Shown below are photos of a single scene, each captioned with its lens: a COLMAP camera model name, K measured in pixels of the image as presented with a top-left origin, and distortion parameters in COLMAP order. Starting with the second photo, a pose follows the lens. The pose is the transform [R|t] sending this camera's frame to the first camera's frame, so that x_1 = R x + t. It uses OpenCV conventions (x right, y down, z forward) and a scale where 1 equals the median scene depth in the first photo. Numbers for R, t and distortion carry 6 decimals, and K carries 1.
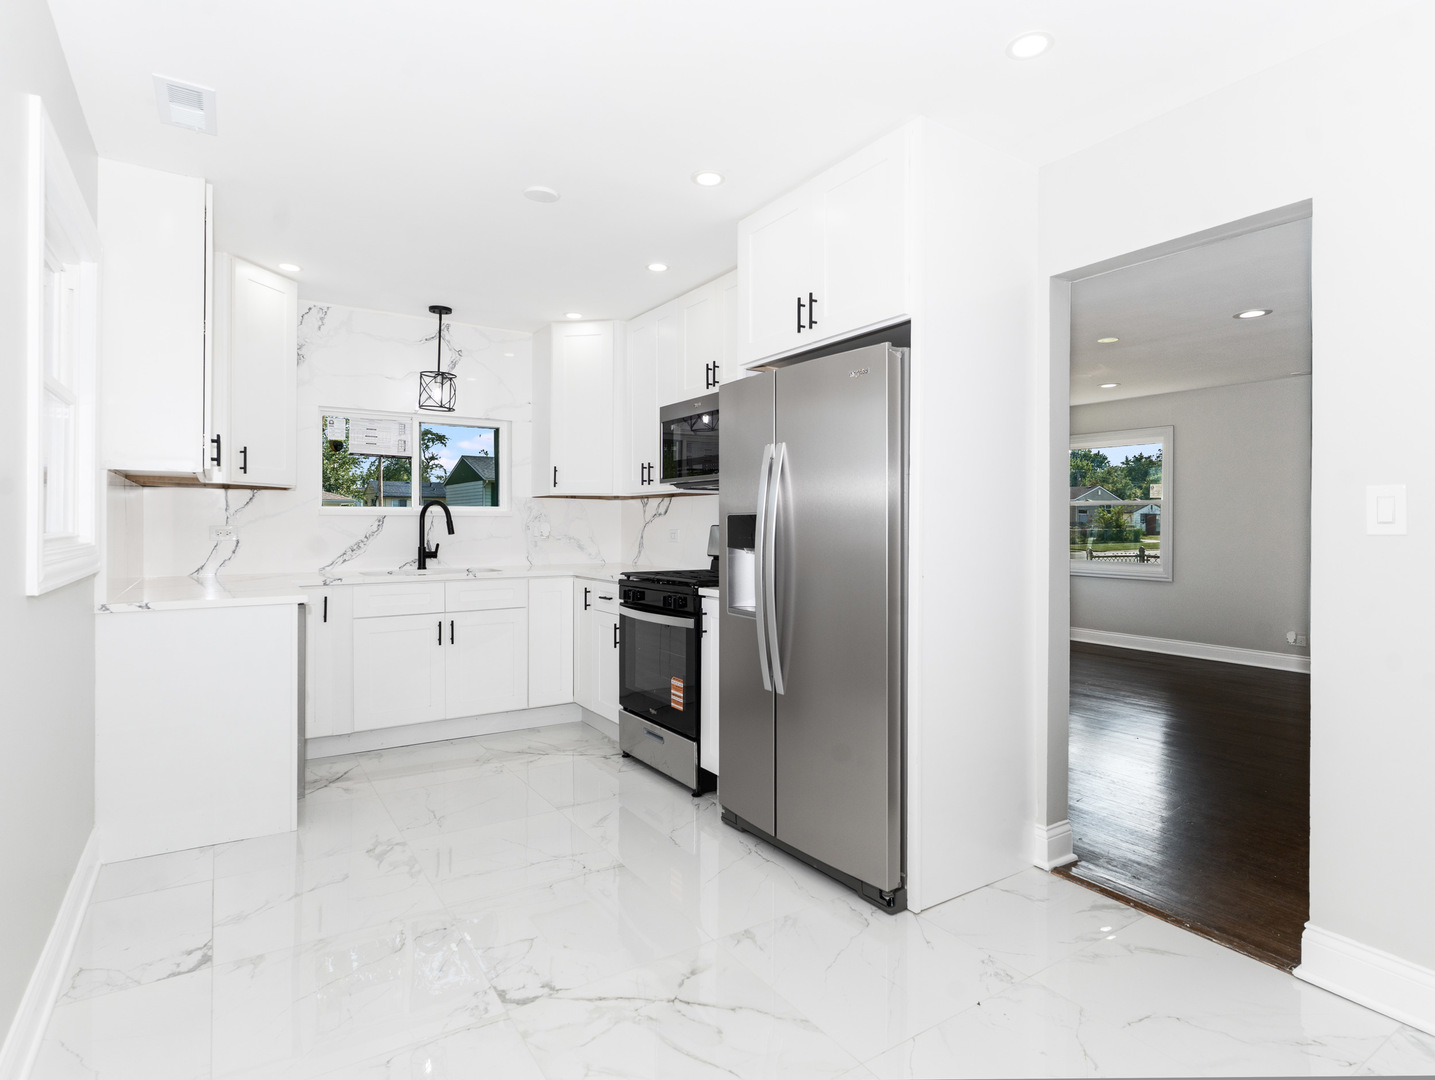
lens RADIAL K [[777.5, 0, 723.8], [0, 777.5, 524.3], [0, 0, 1]] dist [0.011030, -0.002788]
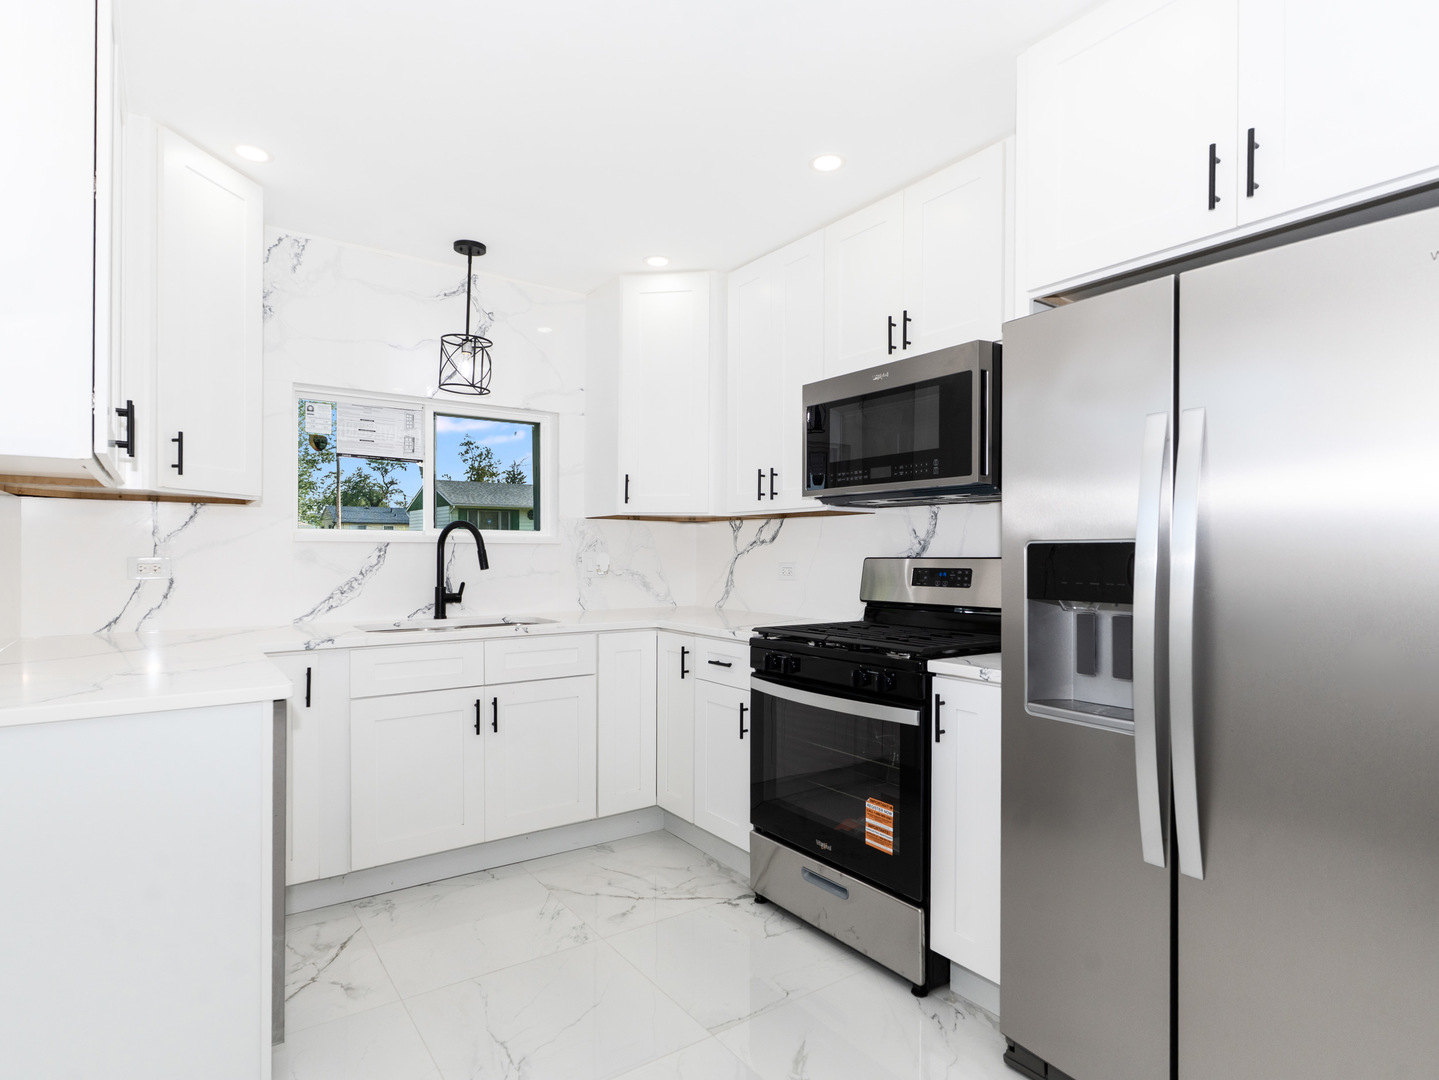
lens RADIAL K [[779.6, 0, 713.3], [0, 779.6, 554.4], [0, 0, 1]] dist [0.011030, -0.002788]
pose [[0.999345, 0.001594, 0.036158, -0.180969], [-0.001711, 0.999993, 0.003196, -0.003554], [-0.036152, -0.003256, 0.999341, 0.308976]]
